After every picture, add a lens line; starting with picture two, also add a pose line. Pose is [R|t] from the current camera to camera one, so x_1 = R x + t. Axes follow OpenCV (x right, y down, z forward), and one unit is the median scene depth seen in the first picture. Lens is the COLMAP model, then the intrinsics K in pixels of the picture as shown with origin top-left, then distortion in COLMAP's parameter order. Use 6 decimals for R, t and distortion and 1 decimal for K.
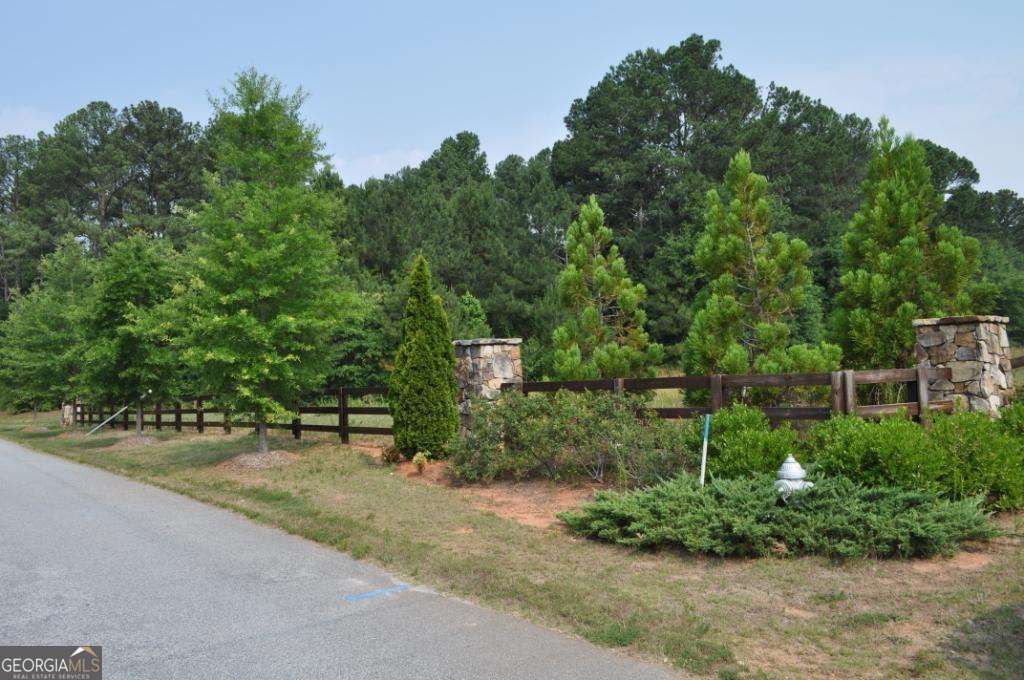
lens RADIAL K [[816.6, 0, 514.4], [0, 816.6, 337.7], [0, 0, 1]] dist [-0.010482, 0.004692]
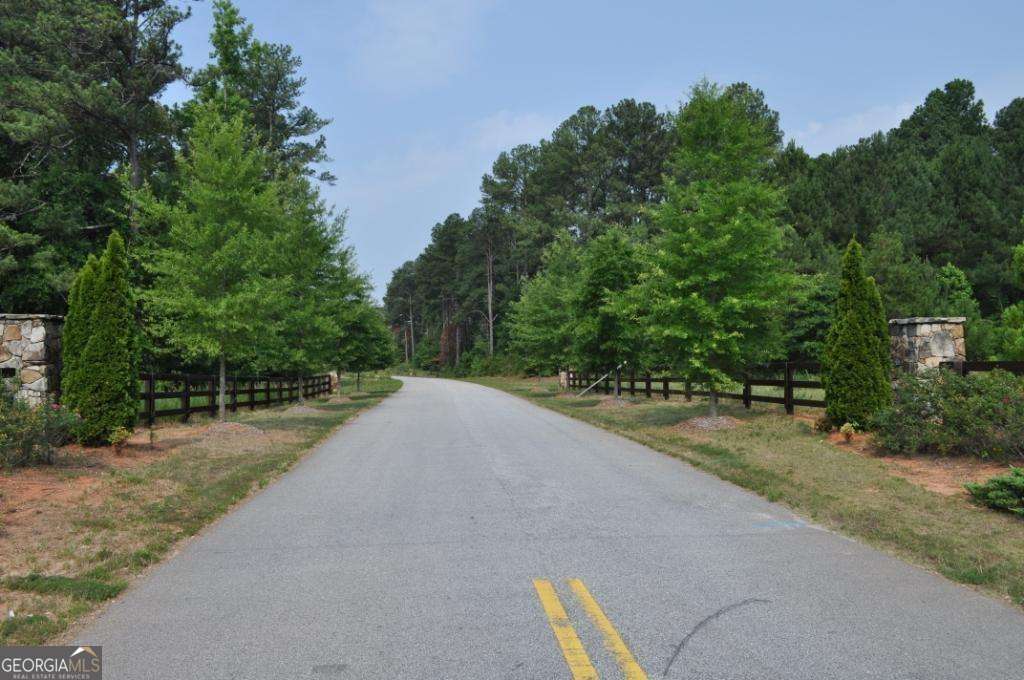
lens RADIAL K [[816.6, 0, 514.4], [0, 816.6, 337.7], [0, 0, 1]] dist [-0.010482, 0.004692]
pose [[0.846356, 0.011063, -0.532503, 0.055780], [0.005310, 0.999559, 0.029206, -0.004601], [0.532592, -0.027546, 0.845924, -0.098310]]
